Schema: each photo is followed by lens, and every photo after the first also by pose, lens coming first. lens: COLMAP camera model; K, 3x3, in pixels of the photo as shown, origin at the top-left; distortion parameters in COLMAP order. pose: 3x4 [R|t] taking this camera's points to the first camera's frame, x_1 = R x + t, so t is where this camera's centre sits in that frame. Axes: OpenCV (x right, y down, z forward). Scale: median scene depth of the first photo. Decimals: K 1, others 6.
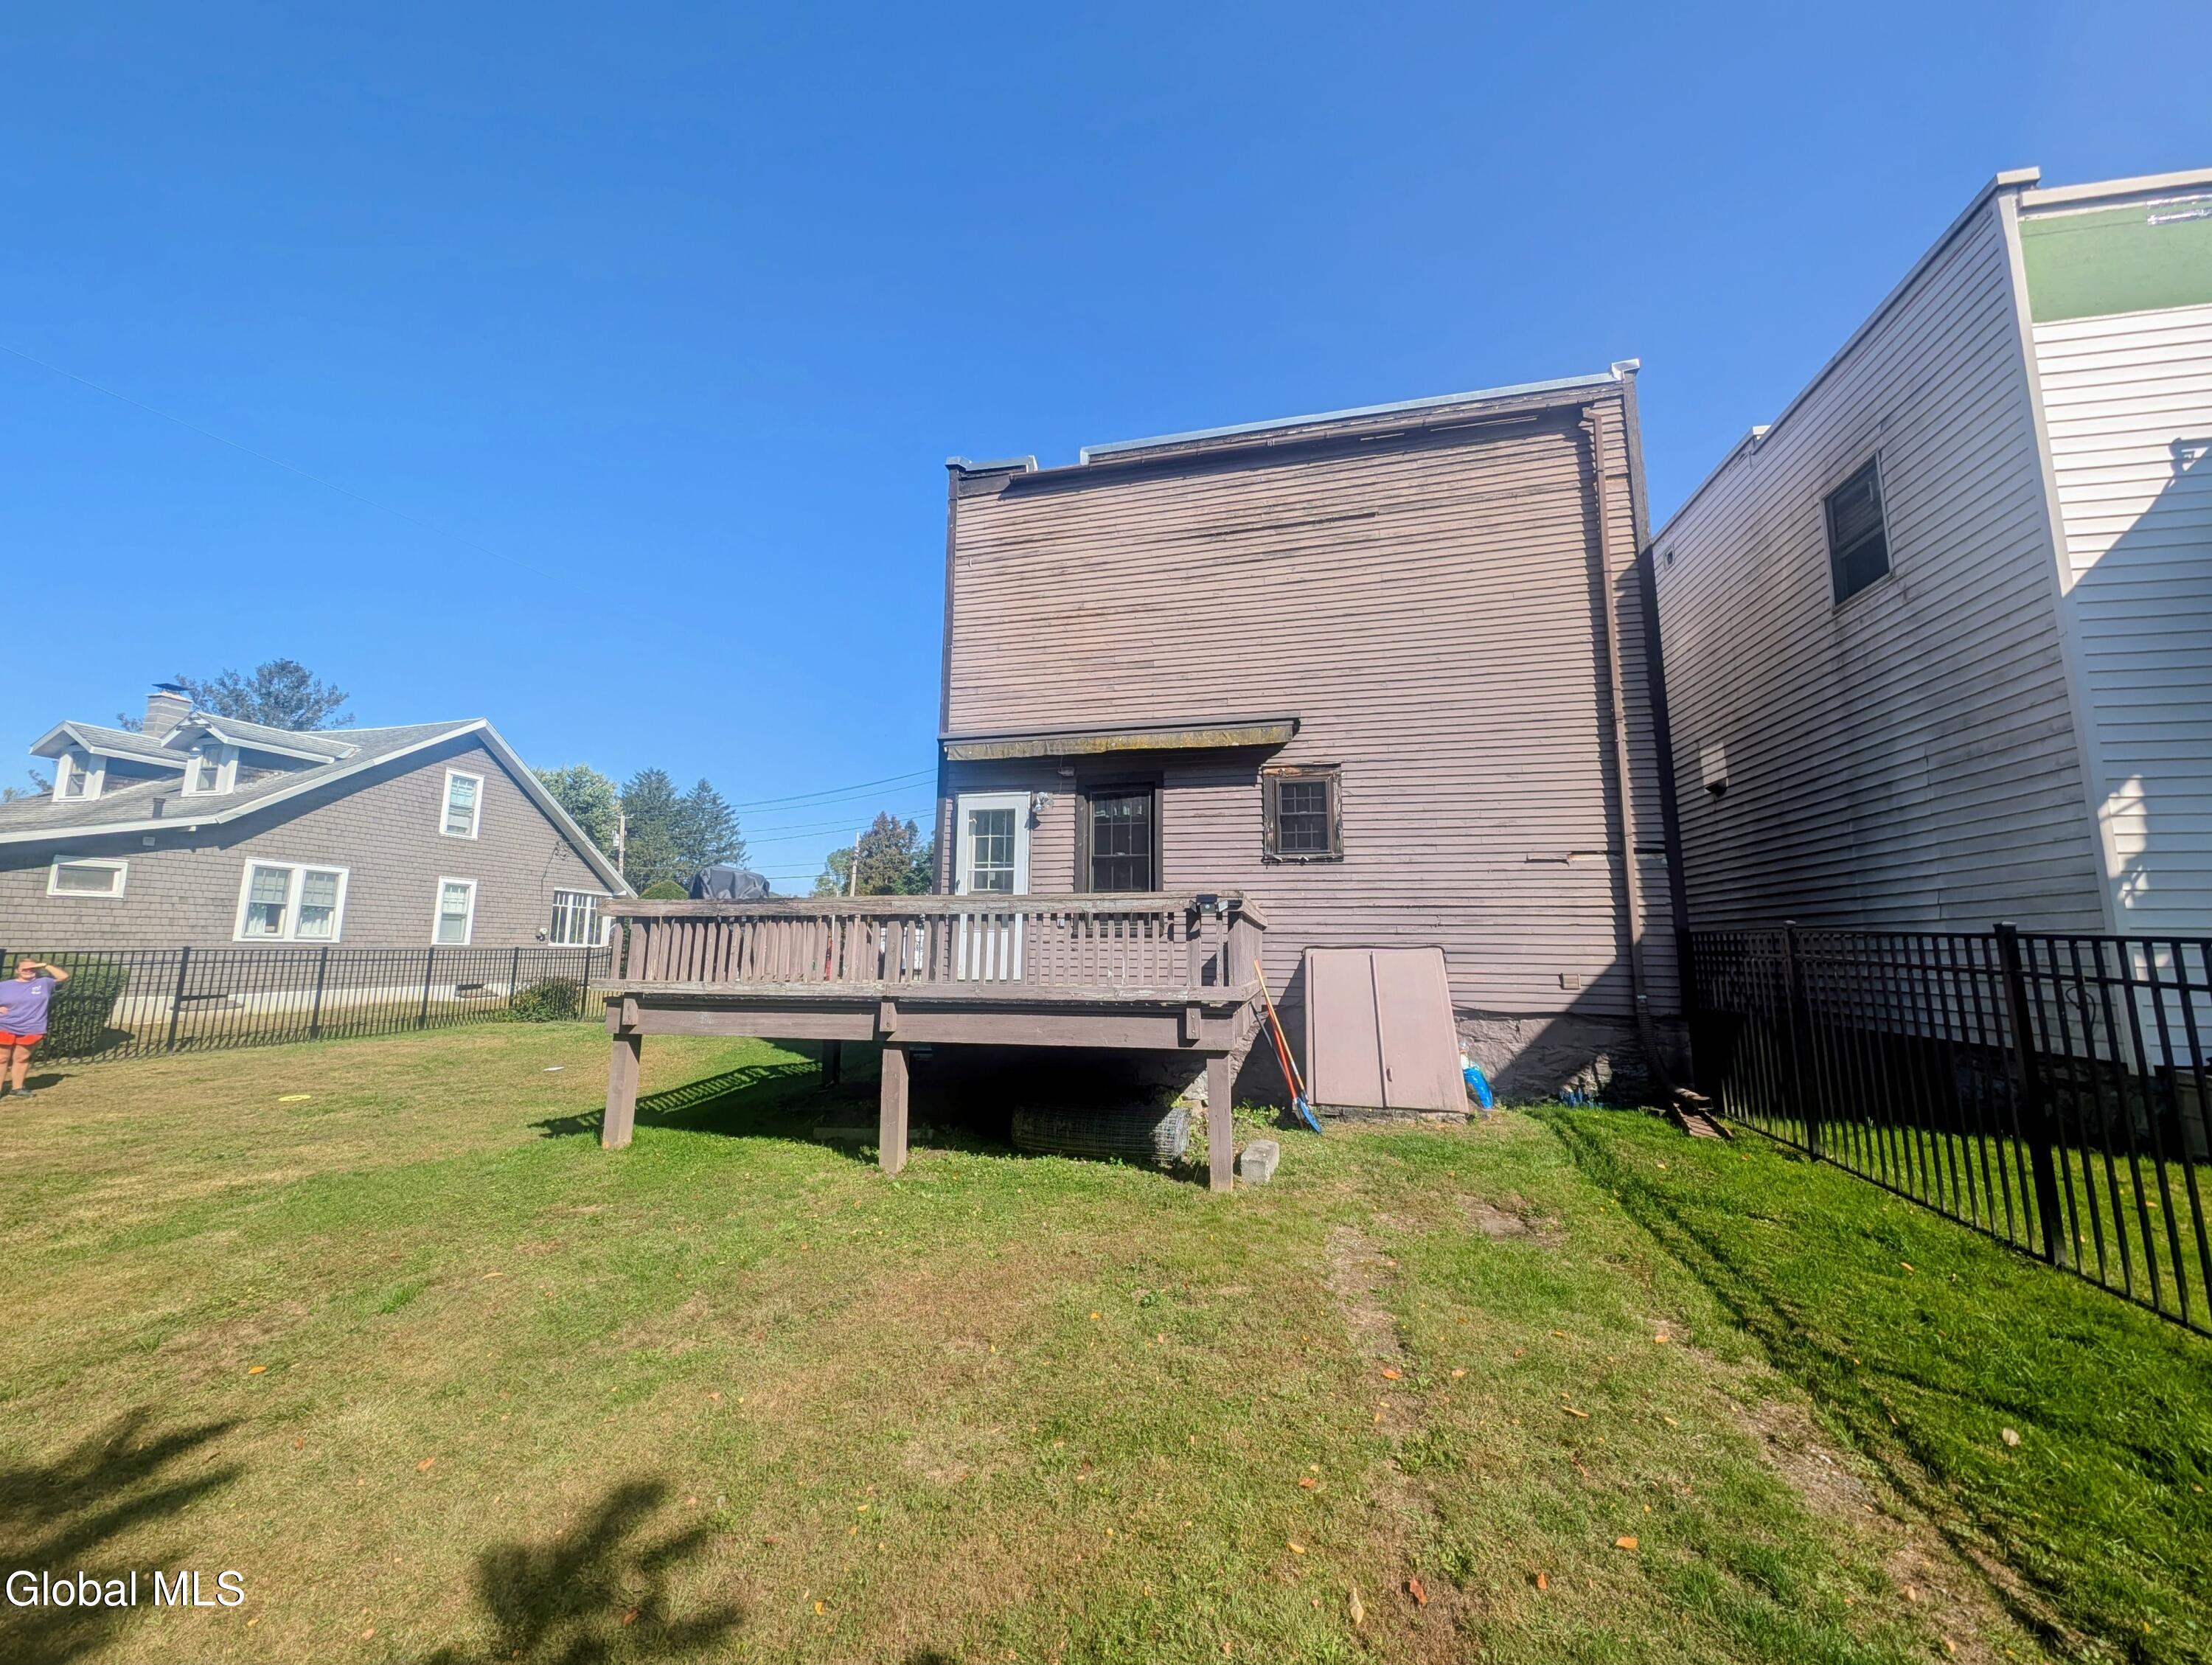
lens RADIAL K [[803.5, 0, 1099.1], [0, 803.5, 832.8], [0, 0, 1]] dist [-0.000957, -0.000018]
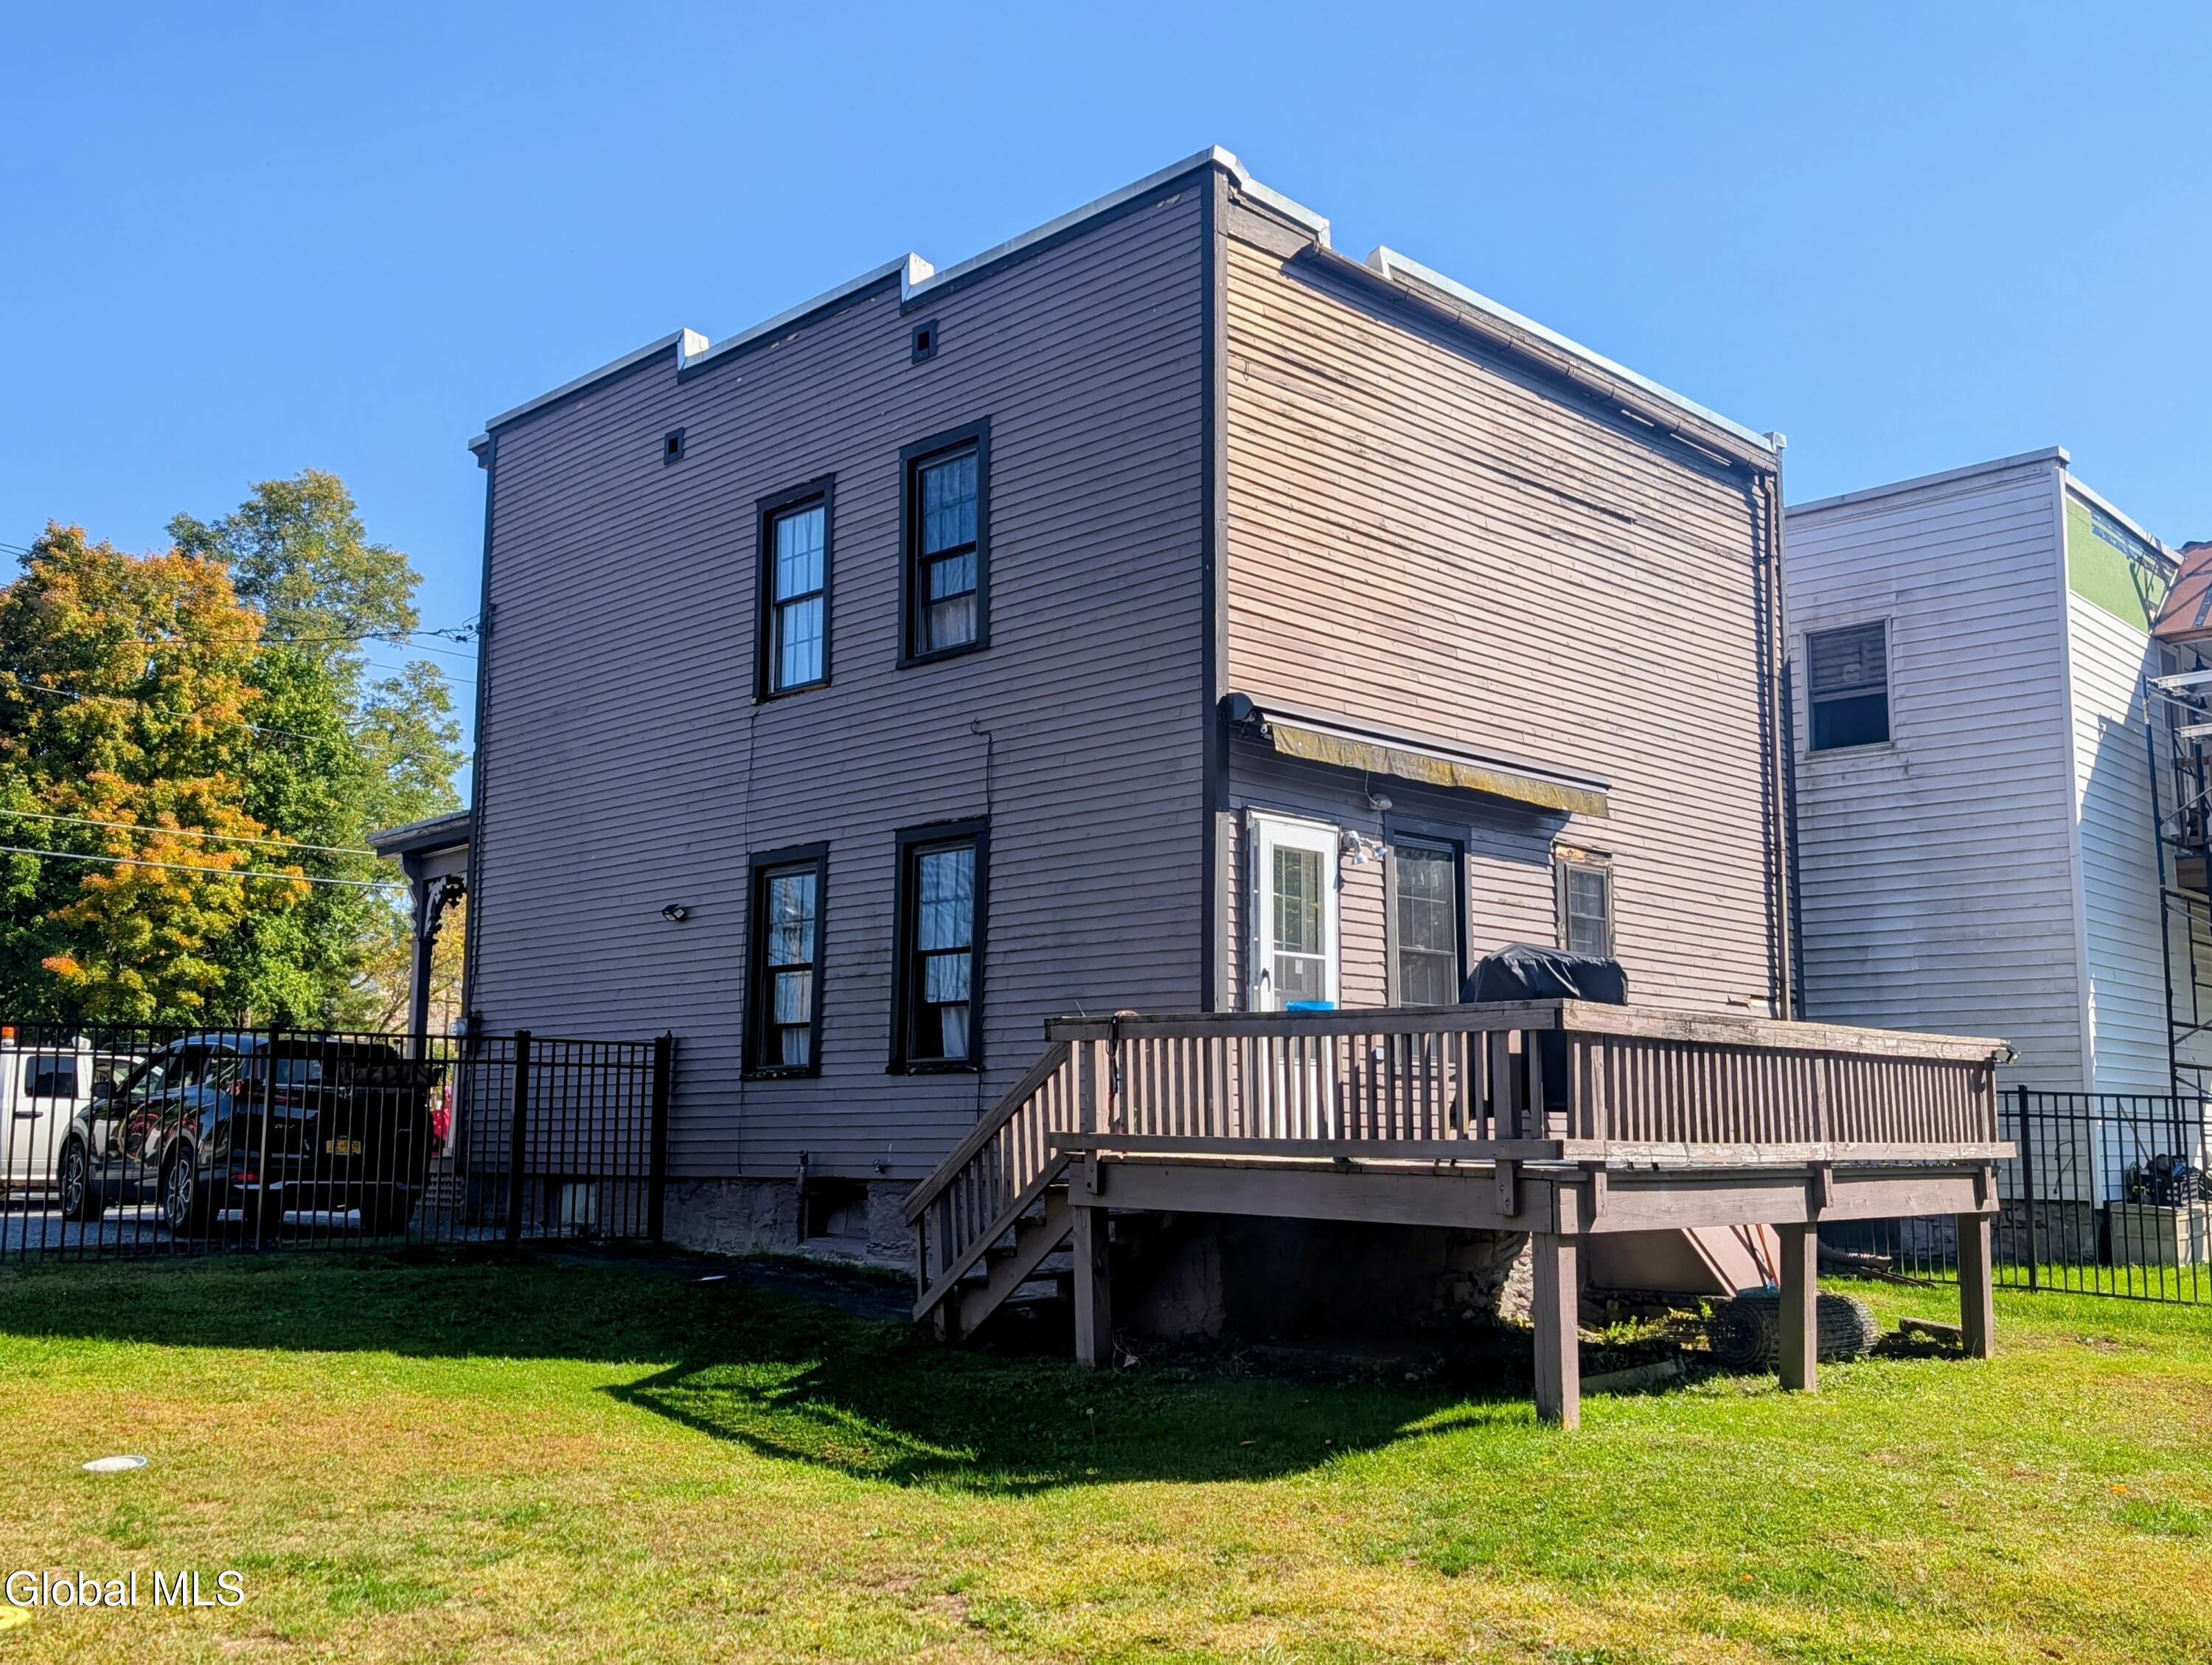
lens RADIAL K [[2057.4, 0, 1105.6], [0, 2057.4, 835.9], [0, 0, 1]] dist [0.024126, 0.000000]
pose [[0.523345, 0.119750, 0.843665, -1.458010], [-0.129830, 0.989723, -0.059945, 0.067358], [-0.842172, -0.078161, 0.533513, 0.363497]]
